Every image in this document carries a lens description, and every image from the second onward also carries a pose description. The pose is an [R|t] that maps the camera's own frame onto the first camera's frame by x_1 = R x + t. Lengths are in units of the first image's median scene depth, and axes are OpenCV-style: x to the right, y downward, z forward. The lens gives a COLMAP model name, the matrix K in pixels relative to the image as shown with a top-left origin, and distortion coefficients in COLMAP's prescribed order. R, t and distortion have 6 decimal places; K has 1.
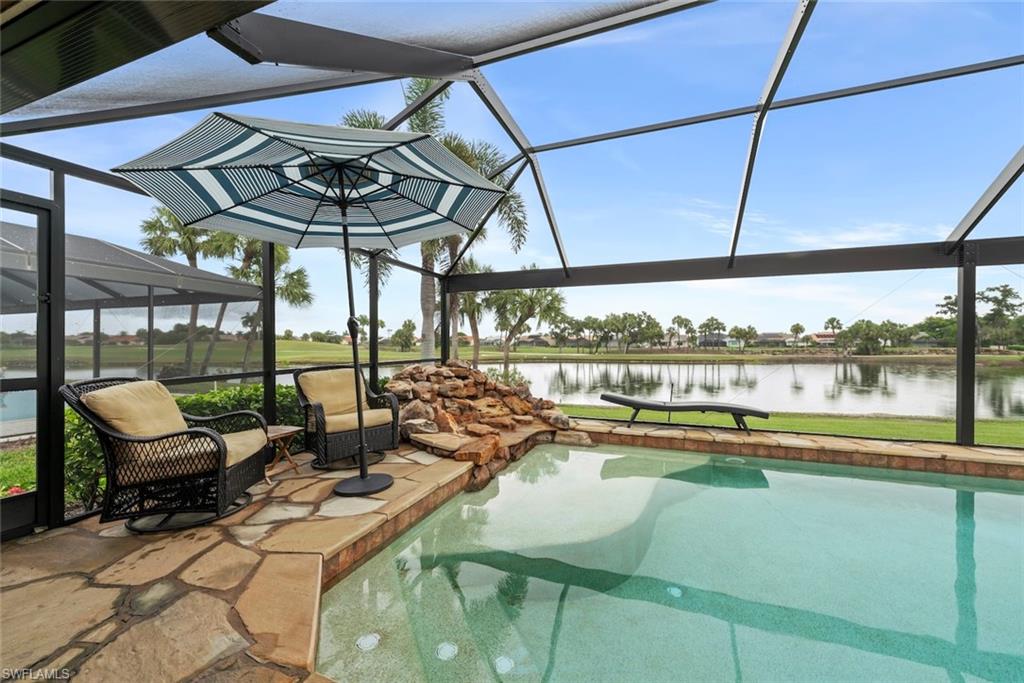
lens RADIAL K [[390.8, 0, 513.3], [0, 390.8, 341.6], [0, 0, 1]] dist [0.003899, -0.000025]
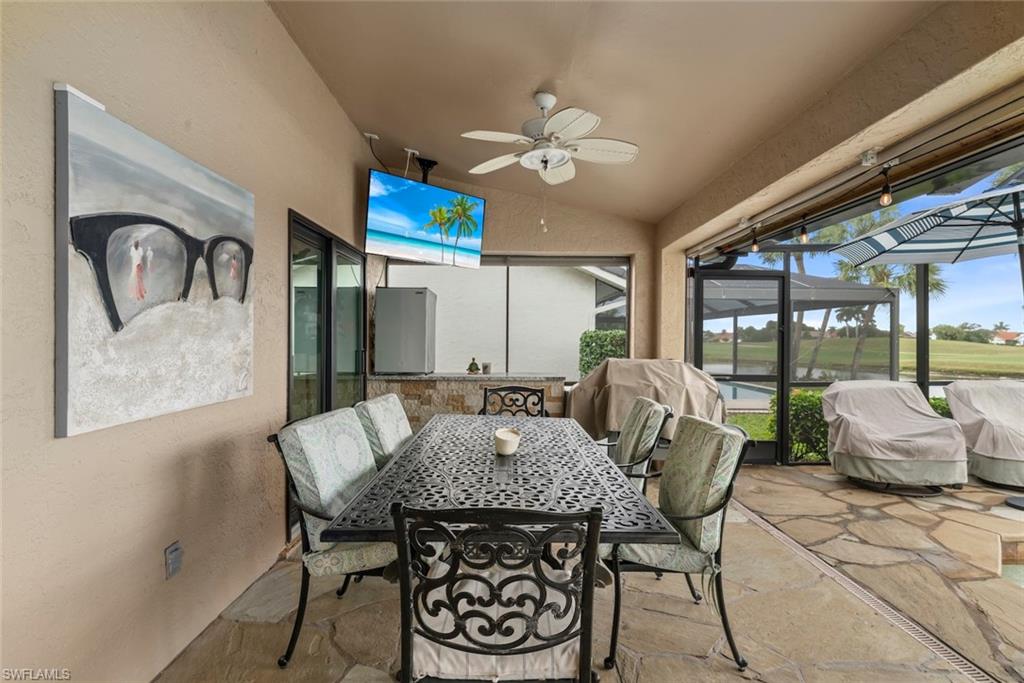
lens RADIAL K [[474.5, 0, 507.4], [0, 474.5, 341.9], [0, 0, 1]] dist [0.005053, 0.000000]
pose [[0.357621, 0.007075, -0.933840, 0.136874], [-0.000393, 0.999972, 0.007425, -0.030253], [0.933867, -0.002288, 0.357614, -0.376644]]
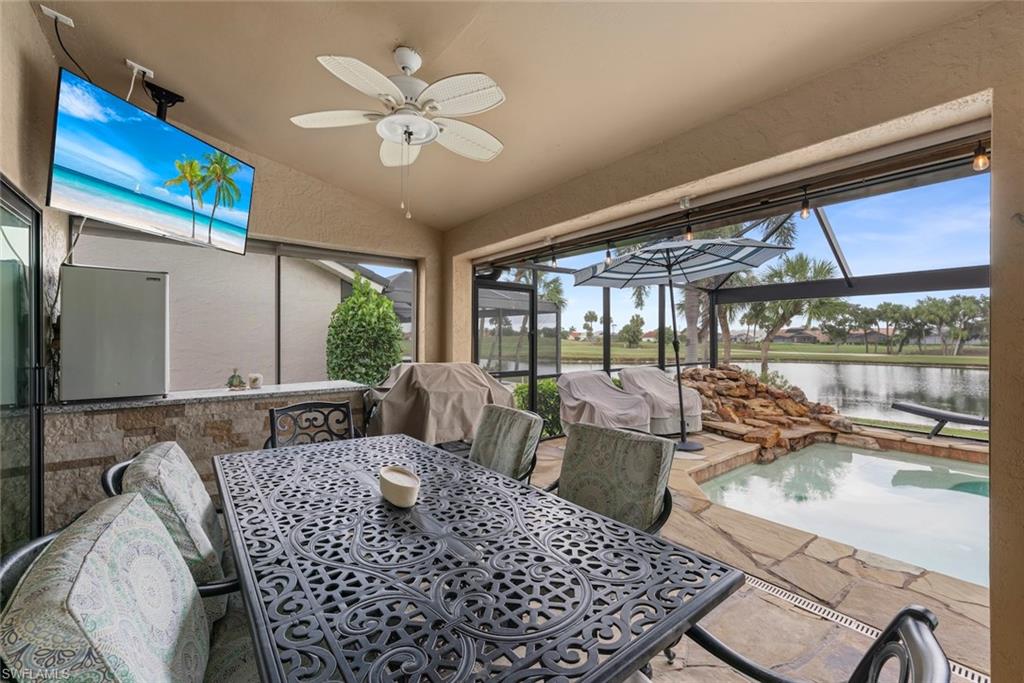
lens RADIAL K [[419.2, 0, 509.9], [0, 419.2, 339.0], [0, 0, 1]] dist [-0.001856, -0.000362]
pose [[0.856325, 0.000860, -0.516437, -0.063446], [0.002518, 0.999980, 0.005840, -0.039373], [0.516431, -0.006302, 0.856305, -0.431288]]
